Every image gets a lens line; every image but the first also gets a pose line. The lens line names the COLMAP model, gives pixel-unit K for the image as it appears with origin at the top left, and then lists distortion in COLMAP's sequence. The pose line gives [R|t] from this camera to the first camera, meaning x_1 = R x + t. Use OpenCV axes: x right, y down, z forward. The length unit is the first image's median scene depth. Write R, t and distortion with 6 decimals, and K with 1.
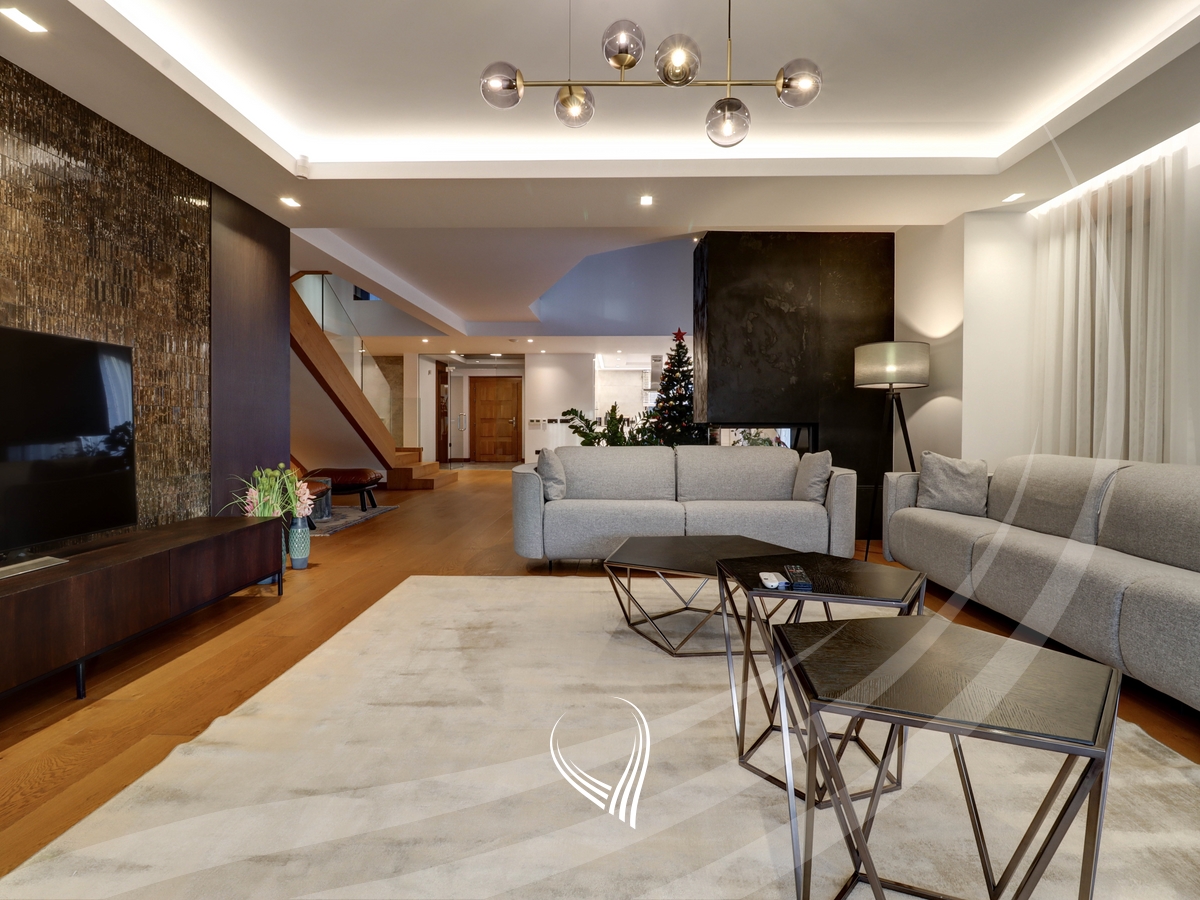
lens RADIAL K [[628.3, 0, 599.0], [0, 628.3, 446.6], [0, 0, 1]] dist [-0.007490, -0.008035]
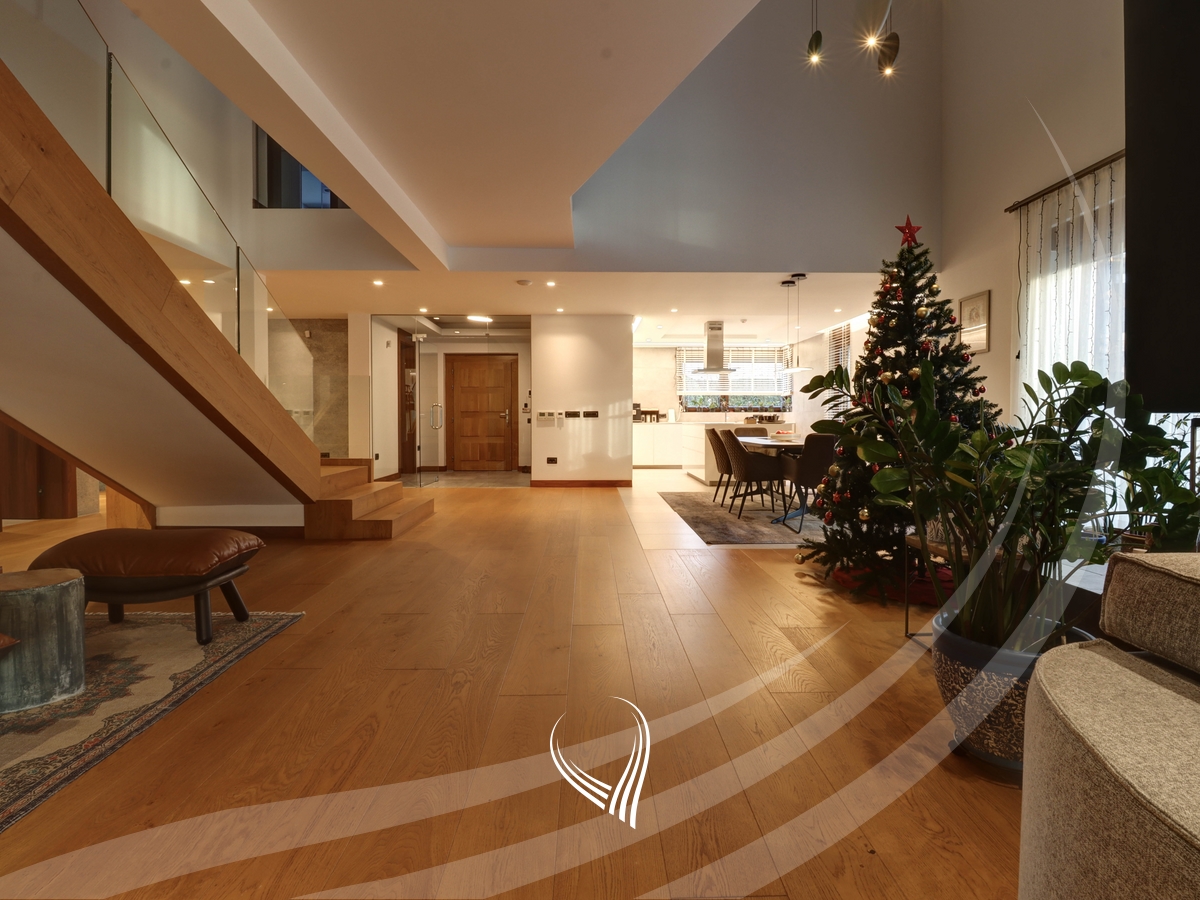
lens RADIAL K [[628.3, 0, 602.2], [0, 628.3, 446.0], [0, 0, 1]] dist [-0.007490, -0.008035]
pose [[0.998534, -0.005742, 0.053829, -0.073569], [0.005323, 0.999954, 0.007916, -0.011115], [-0.053872, -0.007618, 0.998519, 0.301296]]
